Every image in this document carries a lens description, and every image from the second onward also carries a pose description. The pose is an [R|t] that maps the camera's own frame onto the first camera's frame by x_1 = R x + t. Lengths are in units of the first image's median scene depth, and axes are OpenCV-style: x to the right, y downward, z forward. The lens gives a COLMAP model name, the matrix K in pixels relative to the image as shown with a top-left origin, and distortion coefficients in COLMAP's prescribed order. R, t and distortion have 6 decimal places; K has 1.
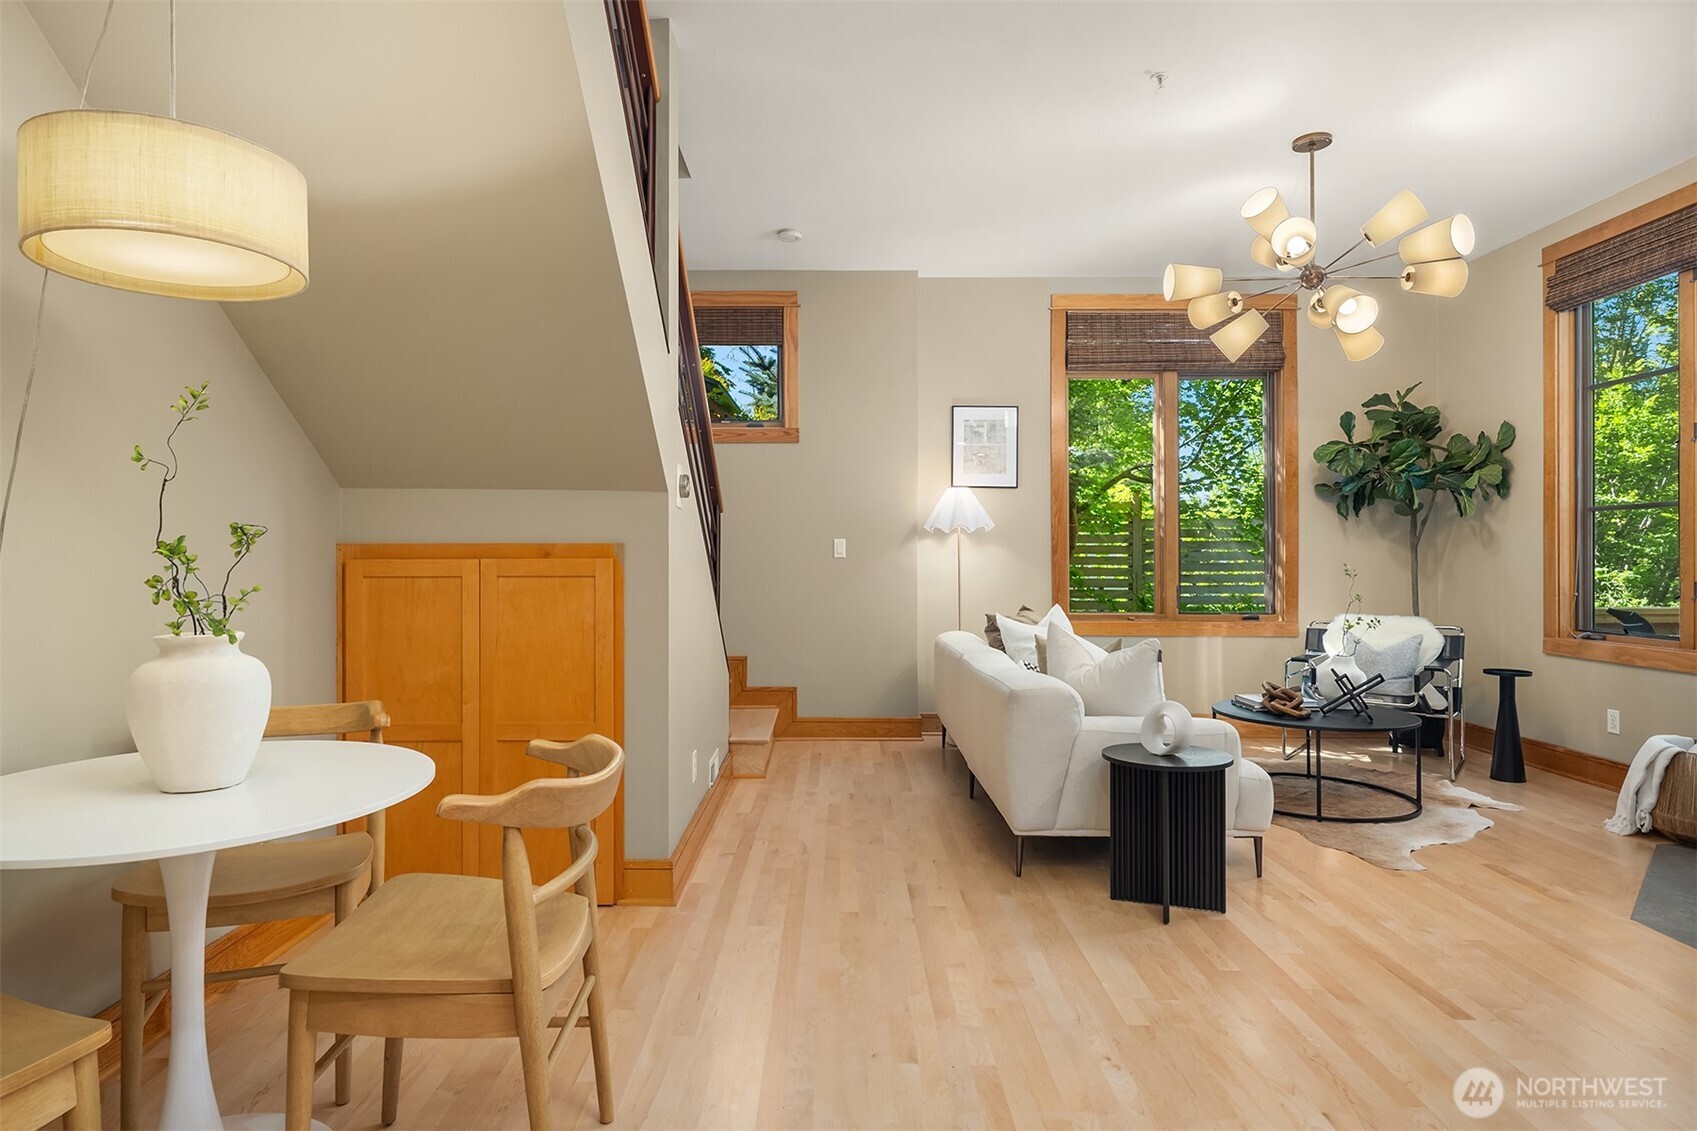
lens RADIAL K [[952.0, 0, 817.0], [0, 952.0, 538.6], [0, 0, 1]] dist [-0.005906, -0.003886]
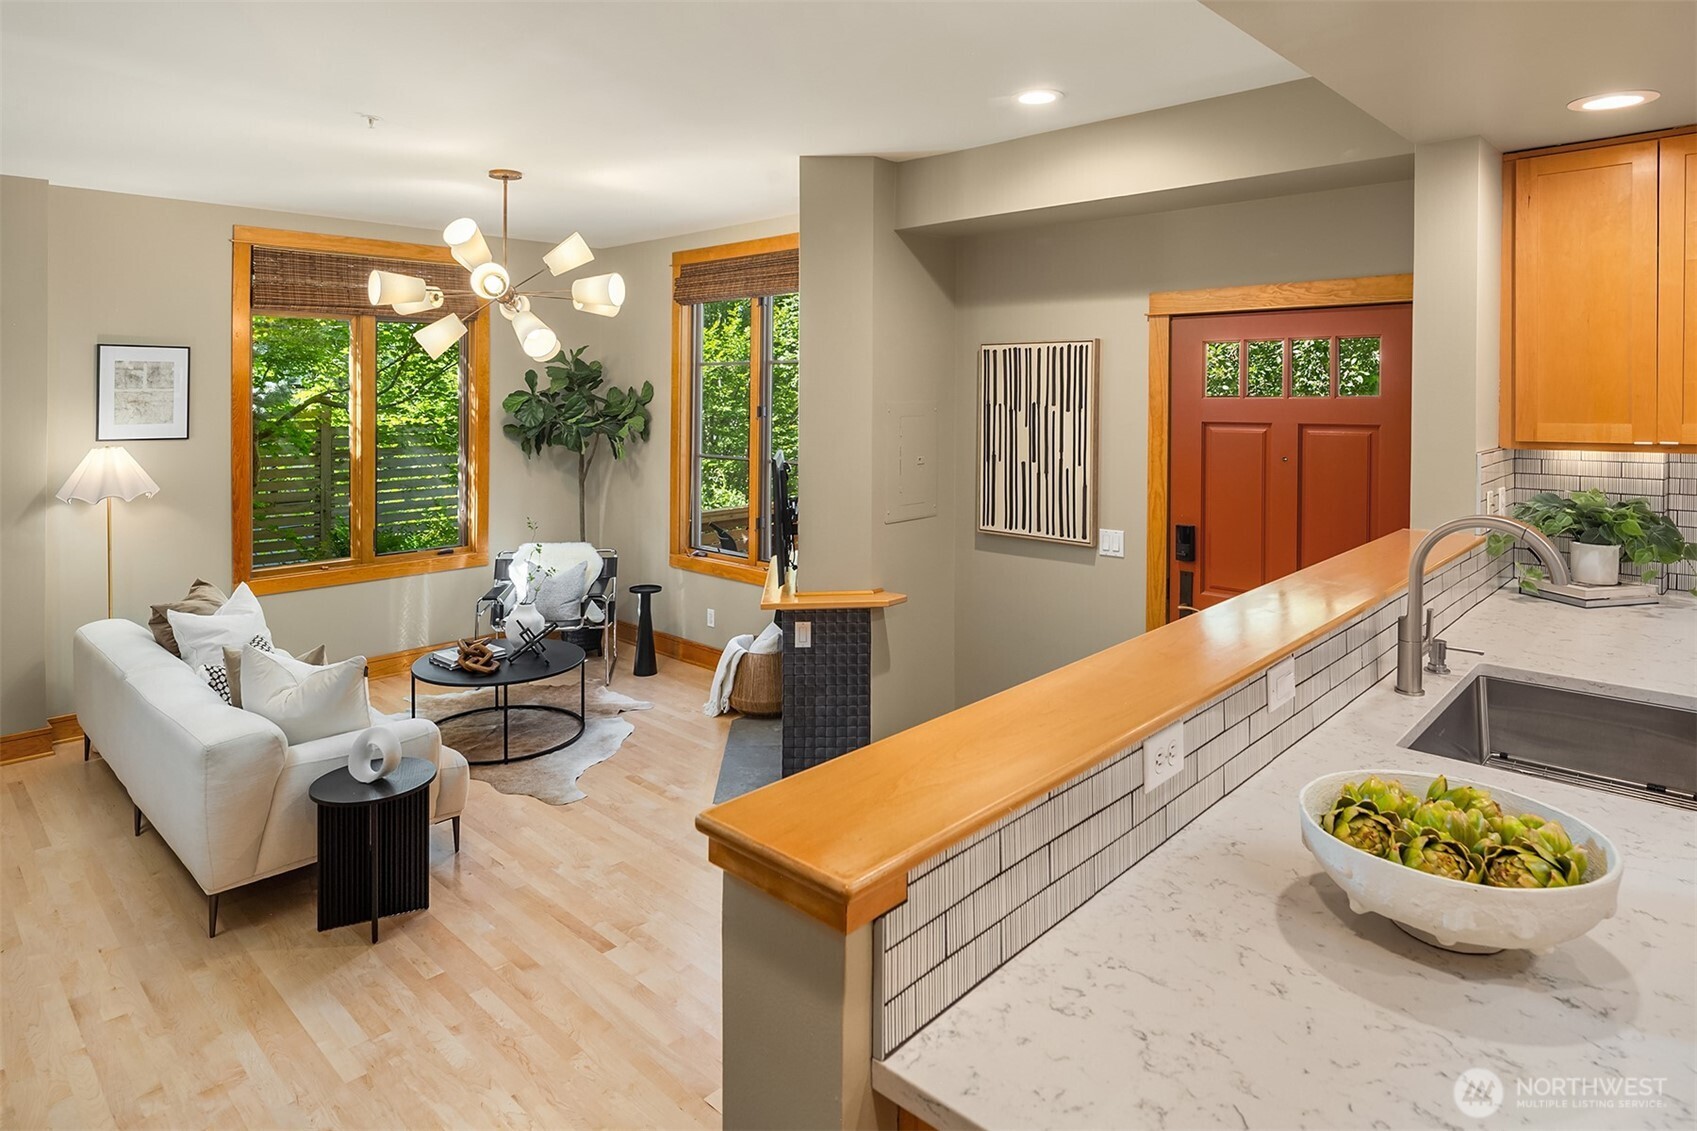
lens RADIAL K [[982.1, 0, 848.2], [0, 982.1, 388.0], [0, 0, 1]] dist [-0.001070, -0.002975]
pose [[0.679693, -0.000222, 0.733497, -0.050698], [-0.012903, 0.999842, 0.012260, -0.145193], [-0.733383, -0.017798, 0.679582, -0.085951]]
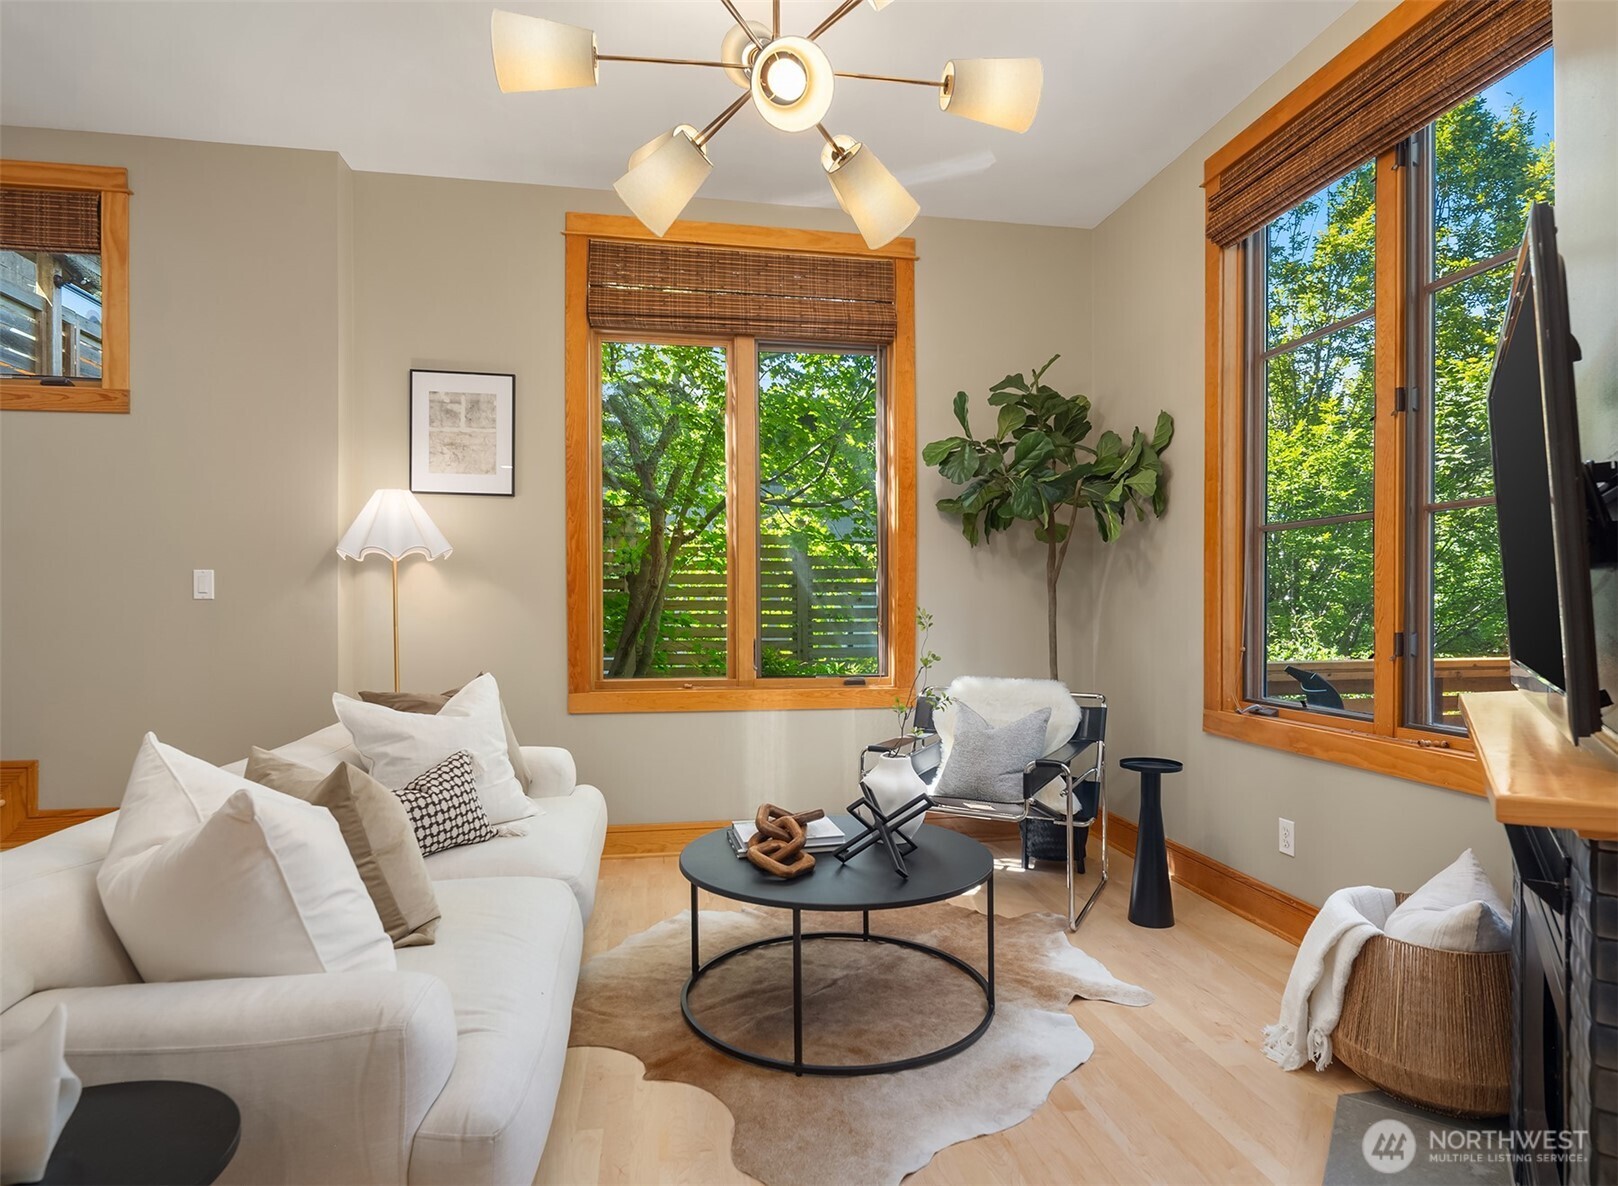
lens RADIAL K [[913.0, 0, 809.0], [0, 913.0, 593.0], [0, 0, 1]] dist [-0.003281, -0.001173]
pose [[0.981899, 0.000527, 0.189405, 0.355004], [-0.001841, 0.999975, 0.006764, 0.012787], [-0.189396, -0.006990, 0.981876, 0.393910]]
